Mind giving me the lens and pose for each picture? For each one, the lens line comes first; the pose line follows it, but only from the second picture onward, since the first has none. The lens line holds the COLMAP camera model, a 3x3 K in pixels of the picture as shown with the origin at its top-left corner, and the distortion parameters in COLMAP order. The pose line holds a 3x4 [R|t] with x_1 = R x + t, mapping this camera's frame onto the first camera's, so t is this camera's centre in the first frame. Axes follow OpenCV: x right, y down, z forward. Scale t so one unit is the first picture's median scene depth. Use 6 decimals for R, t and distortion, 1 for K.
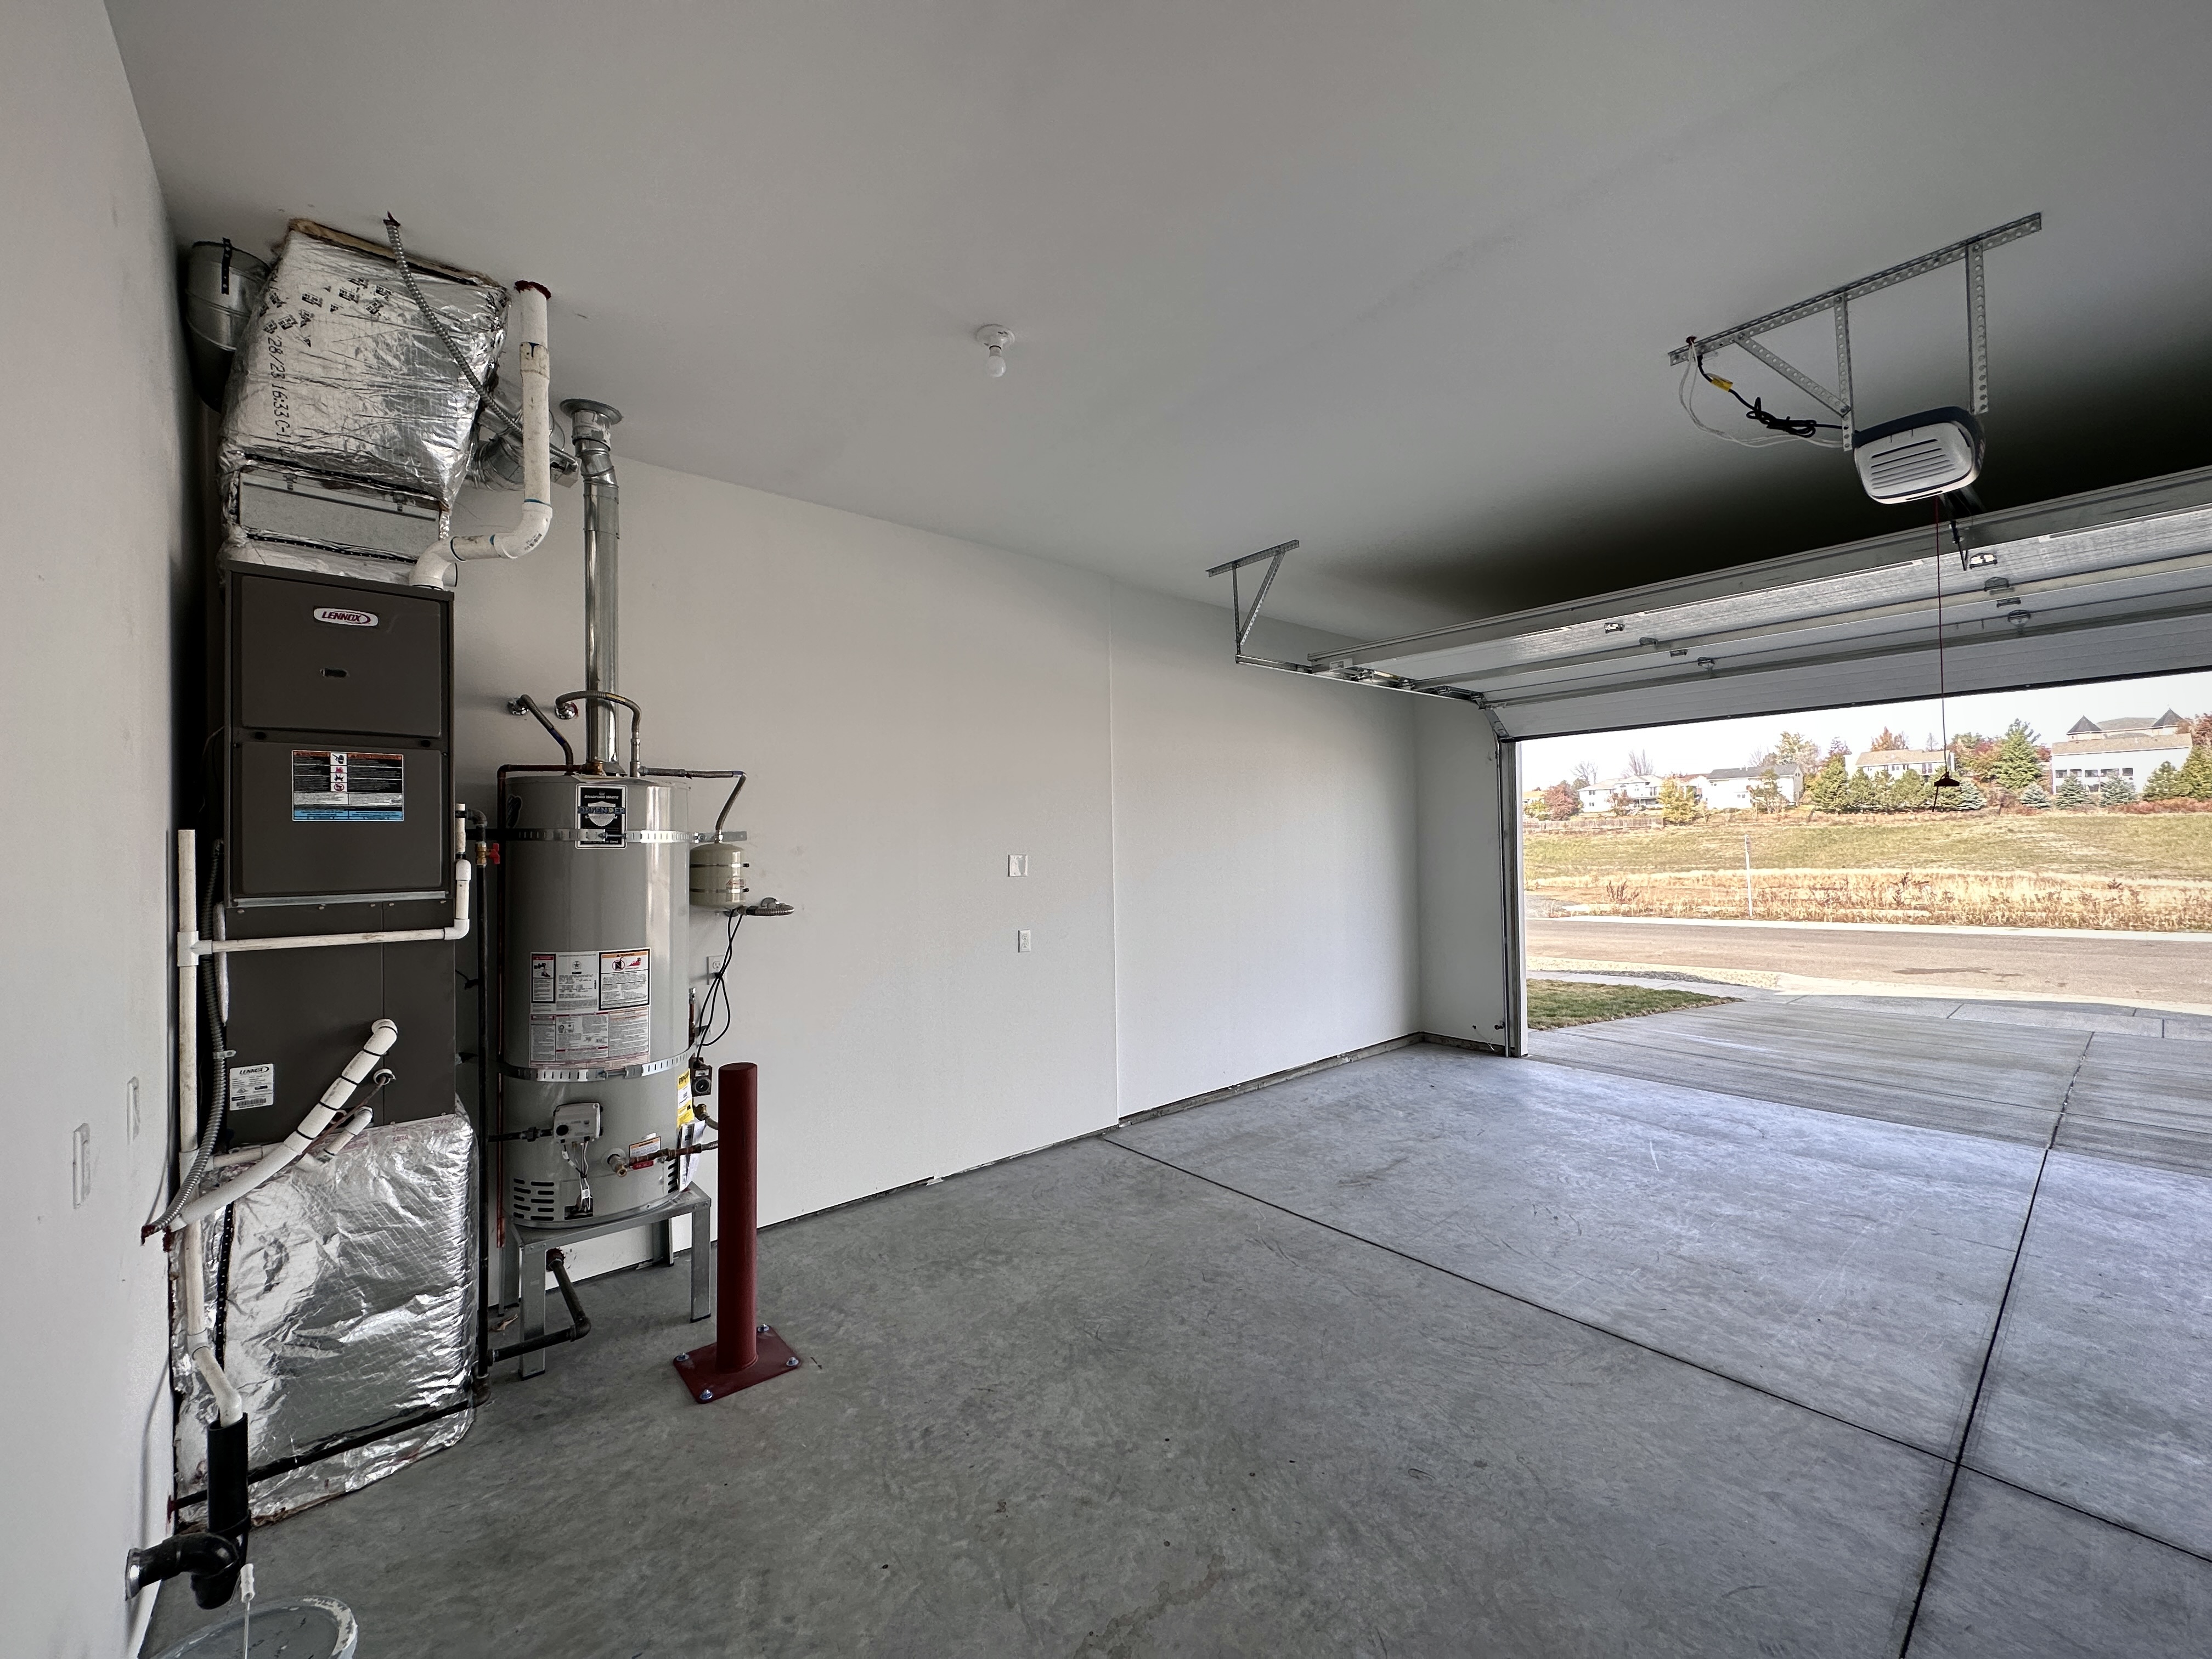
lens RADIAL K [[880.4, 0, 1100.5], [0, 880.4, 835.2], [0, 0, 1]] dist [0.001070, 0.000005]
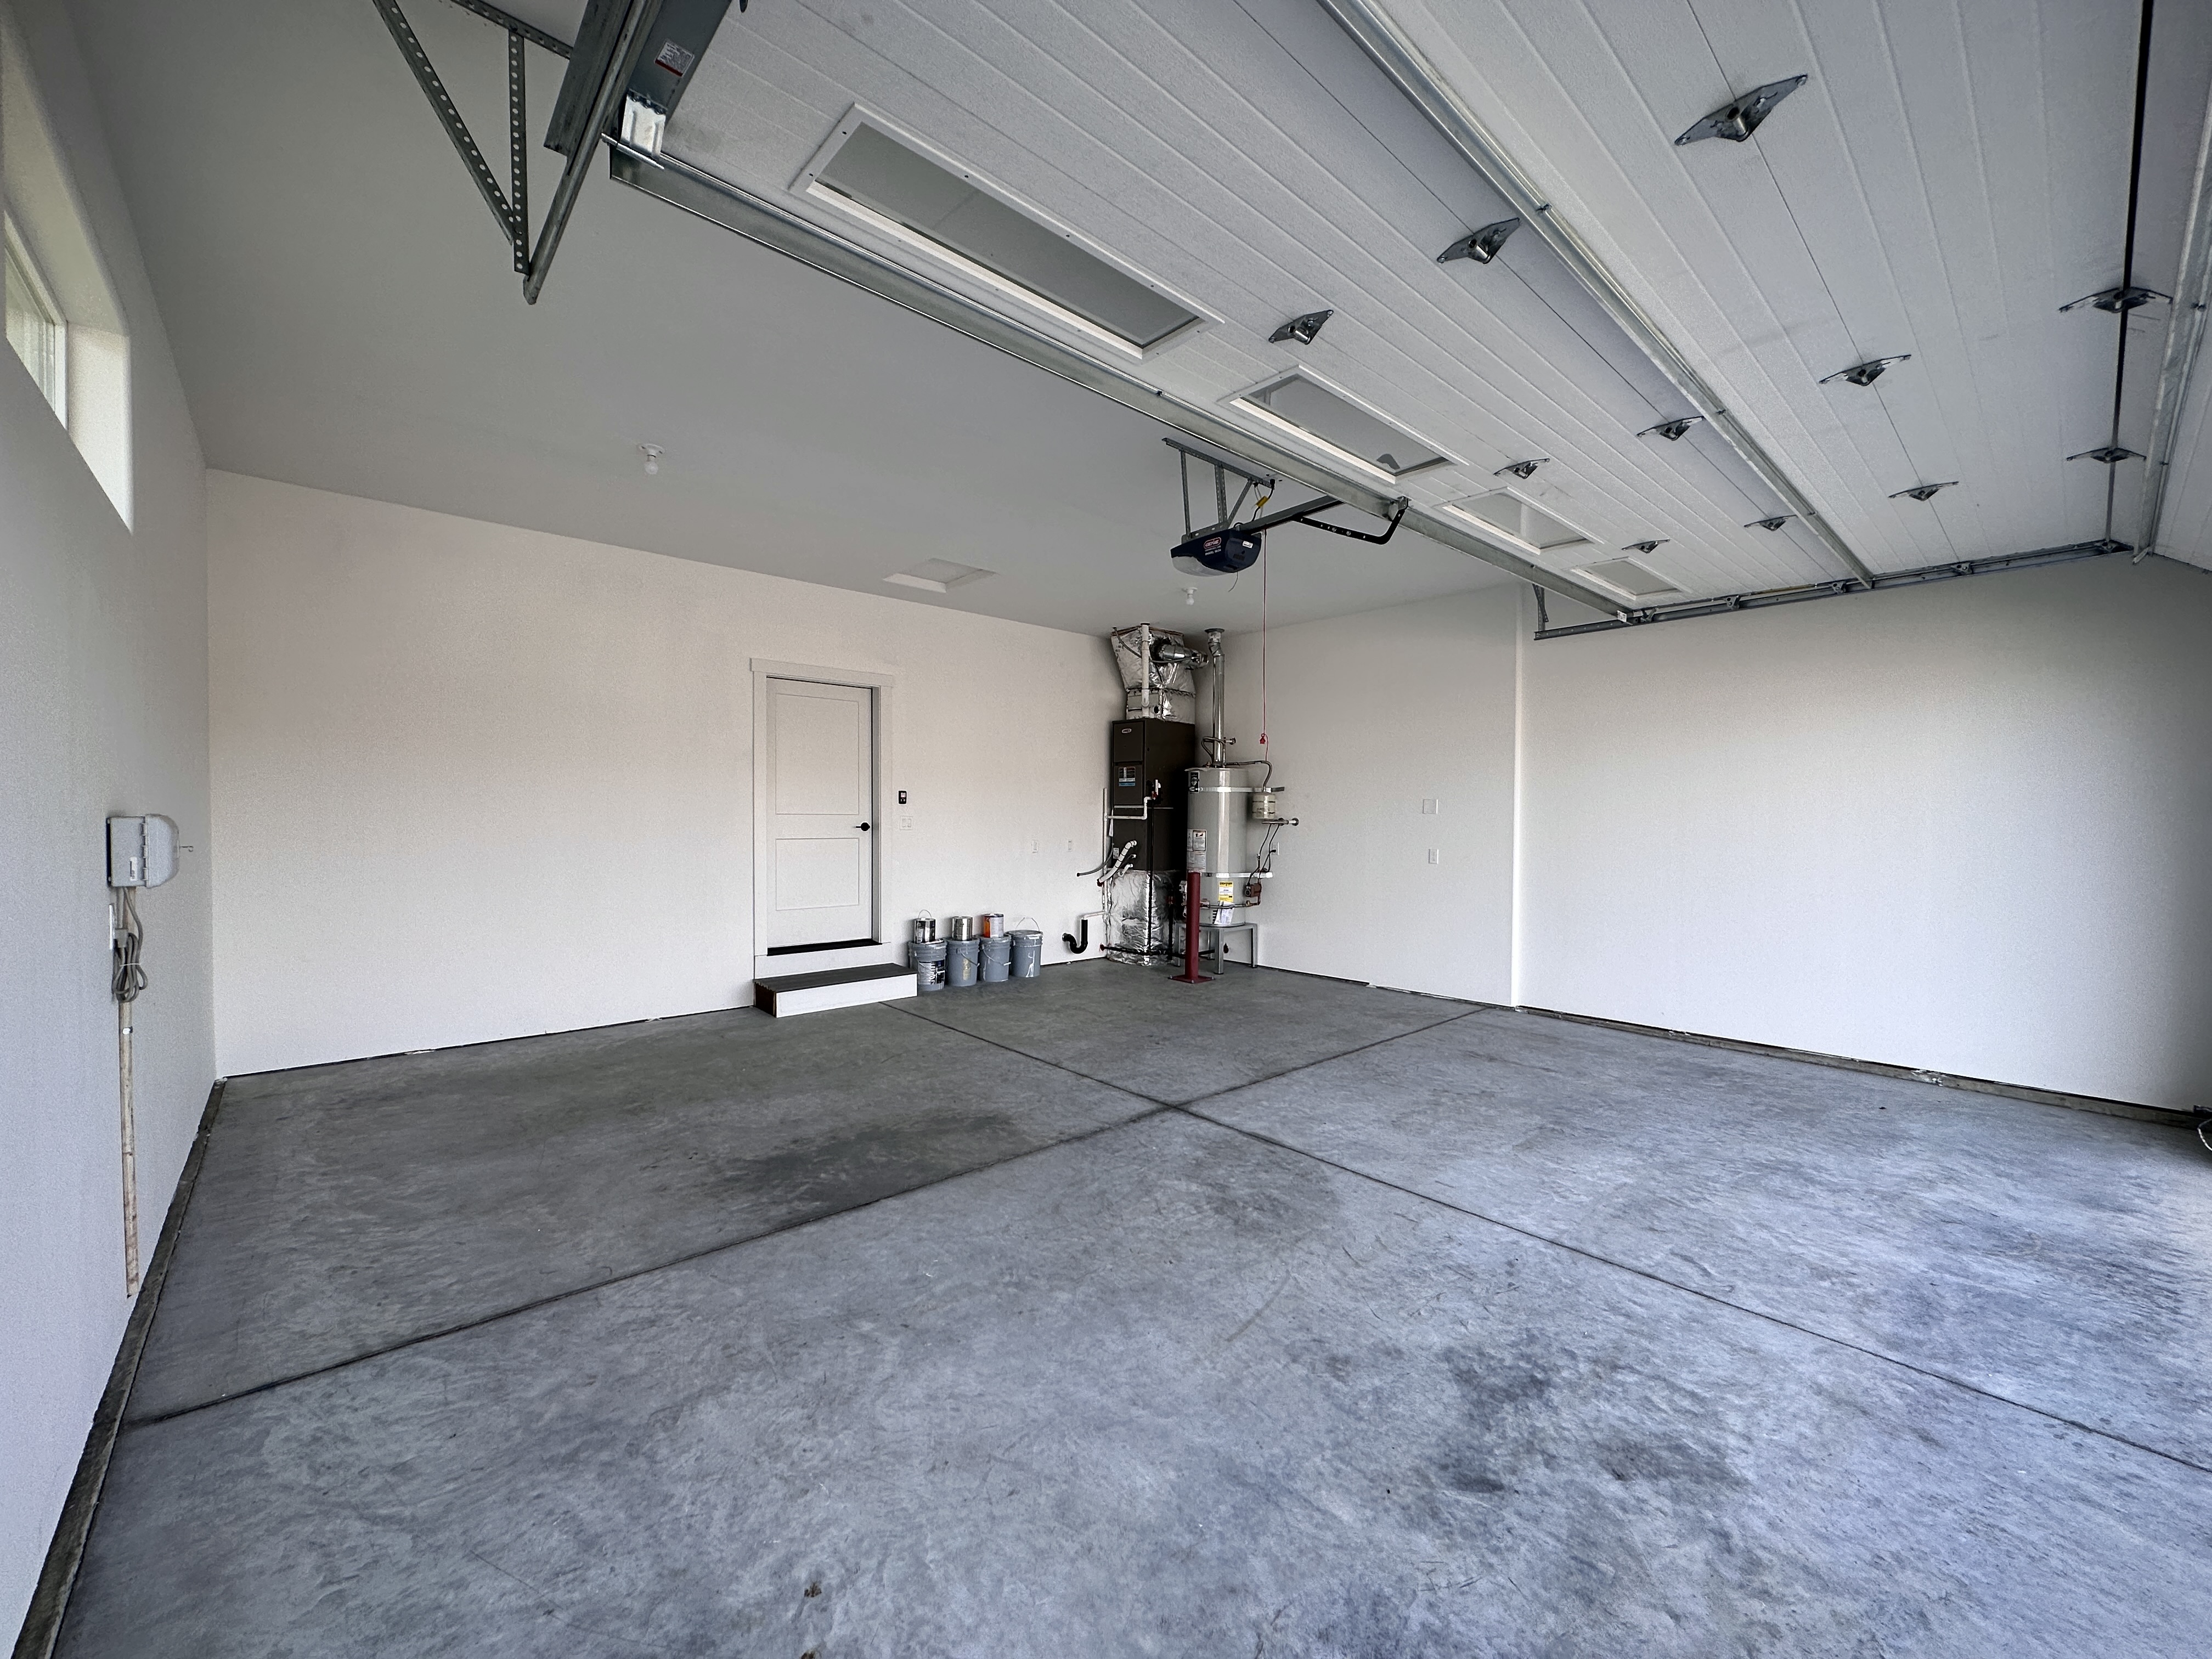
lens RADIAL K [[880.4, 0, 1099.8], [0, 880.4, 822.8], [0, 0, 1]] dist [0.001070, 0.000005]
pose [[0.032685, 0.030612, -0.998997, 2.134259], [0.006142, 0.999506, 0.030829, 0.018136], [0.999447, -0.007144, 0.032480, 0.570354]]
